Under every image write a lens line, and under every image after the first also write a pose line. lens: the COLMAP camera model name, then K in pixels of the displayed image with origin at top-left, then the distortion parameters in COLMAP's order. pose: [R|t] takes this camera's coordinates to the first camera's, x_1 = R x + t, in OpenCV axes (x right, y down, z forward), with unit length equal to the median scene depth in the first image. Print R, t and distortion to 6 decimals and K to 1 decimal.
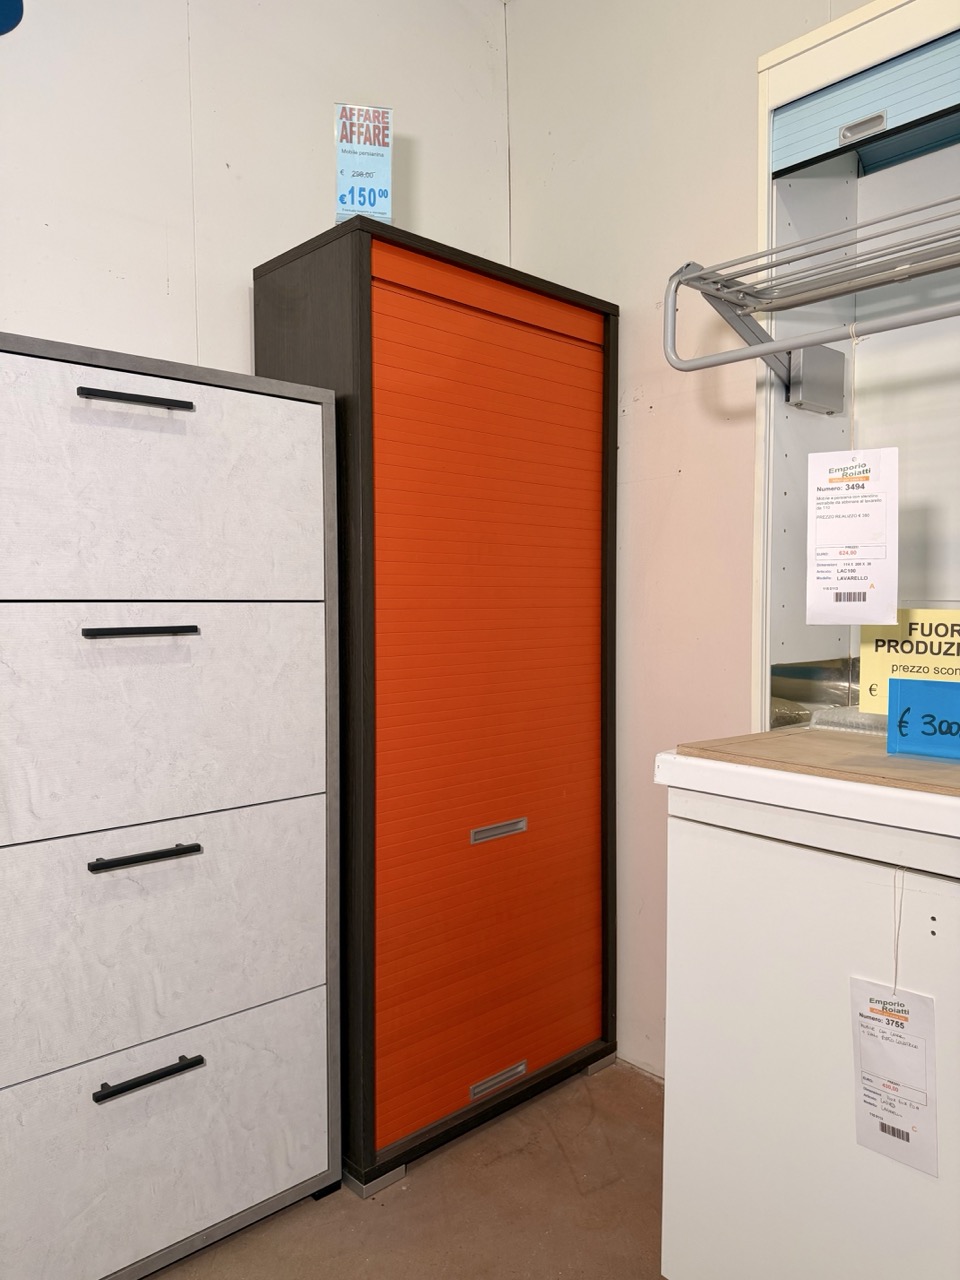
lens RADIAL K [[923.2, 0, 471.1], [0, 923.2, 640.4], [0, 0, 1]] dist [0.000593, 0.004282]
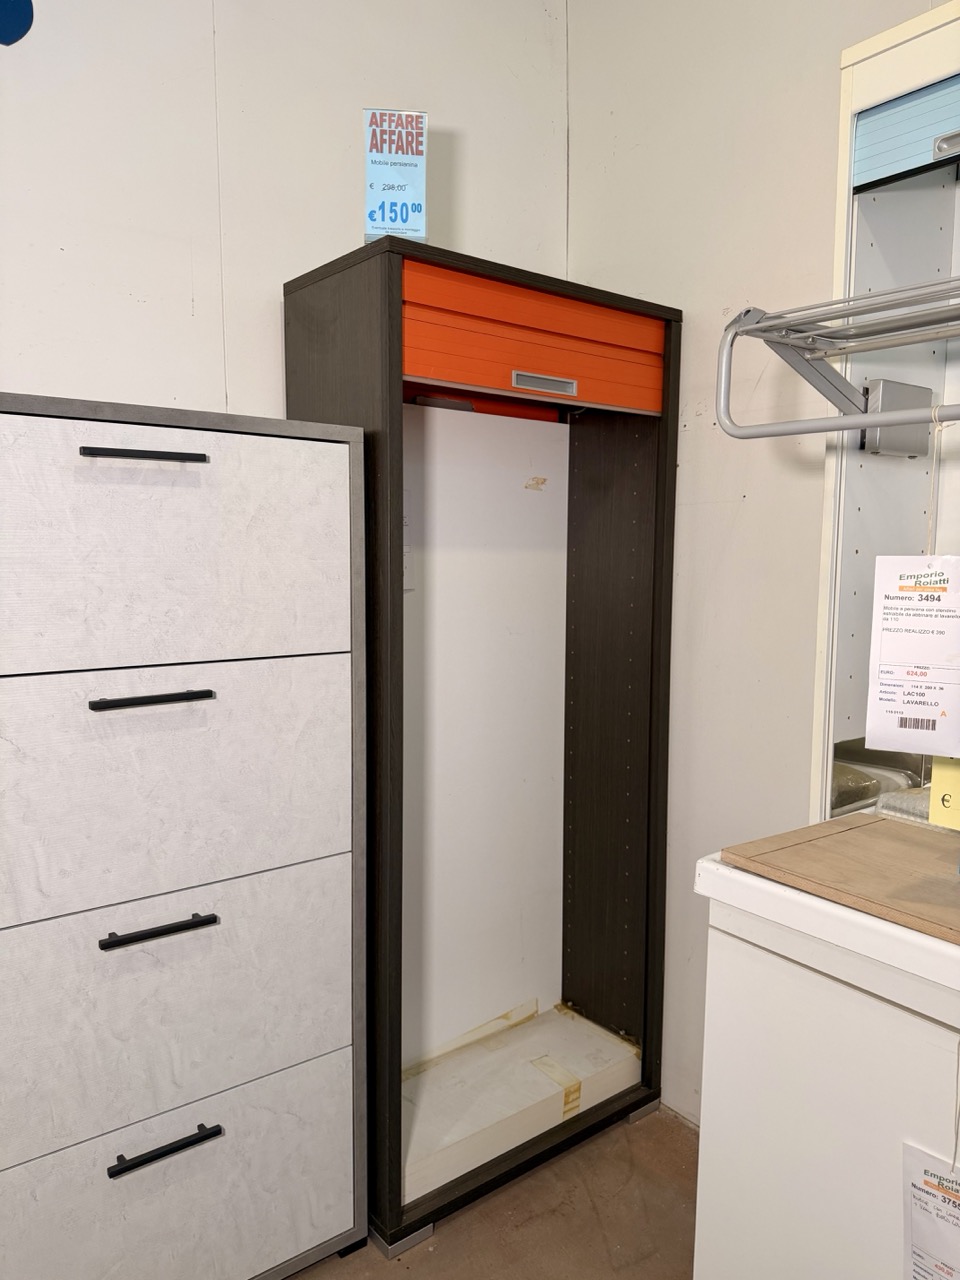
lens RADIAL K [[923.2, 0, 471.1], [0, 923.2, 640.4], [0, 0, 1]] dist [0.000593, 0.004282]
pose [[0.996607, 0.016463, -0.080648, 0.044845], [-0.011654, 0.998146, 0.059747, -0.127839], [0.081482, -0.058604, 0.994950, 0.080413]]
